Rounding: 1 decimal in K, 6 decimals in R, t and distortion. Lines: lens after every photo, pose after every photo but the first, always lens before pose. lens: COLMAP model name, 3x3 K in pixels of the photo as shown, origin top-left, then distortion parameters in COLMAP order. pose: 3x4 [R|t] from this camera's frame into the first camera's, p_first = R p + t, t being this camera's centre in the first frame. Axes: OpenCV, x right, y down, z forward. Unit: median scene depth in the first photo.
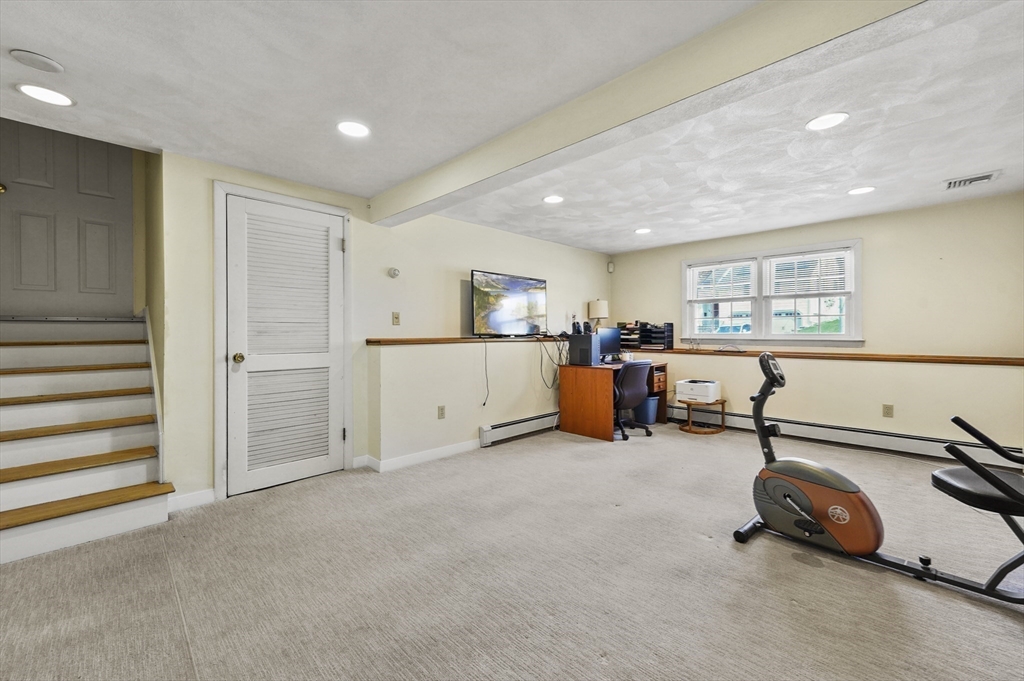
lens RADIAL K [[417.4, 0, 512.0], [0, 417.4, 340.5], [0, 0, 1]] dist [0.002082, -0.000384]
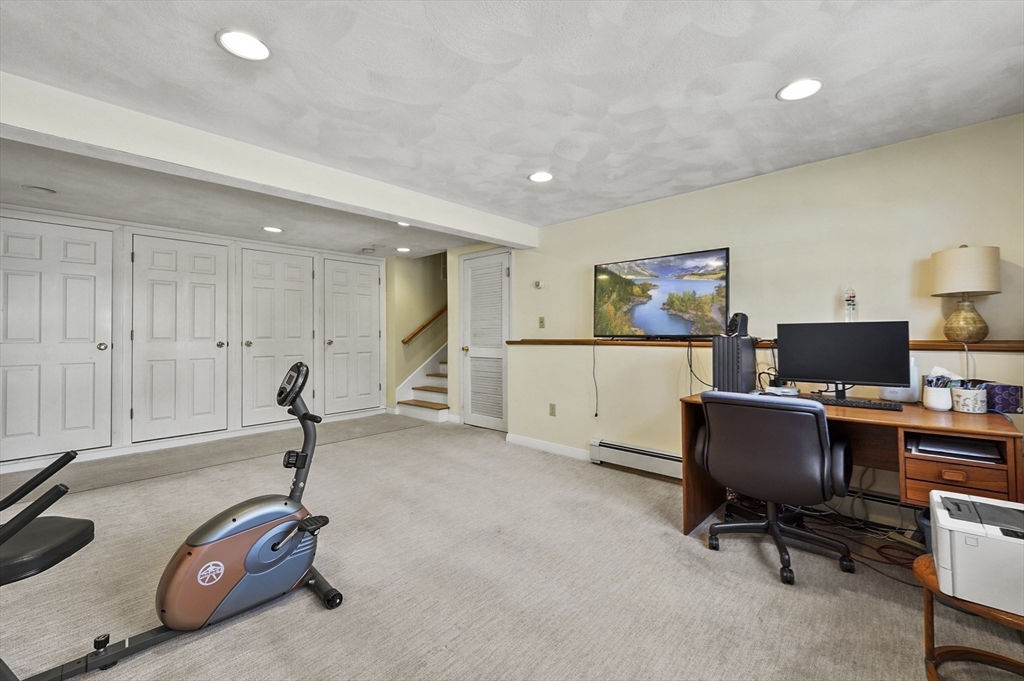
lens RADIAL K [[417.4, 0, 512.0], [0, 417.4, 340.5], [0, 0, 1]] dist [0.002082, -0.000384]
pose [[0.020357, 0.007670, -0.999763, 0.901473], [-0.012356, 0.999896, 0.007419, -0.008945], [0.999716, 0.012202, 0.020449, 0.896578]]
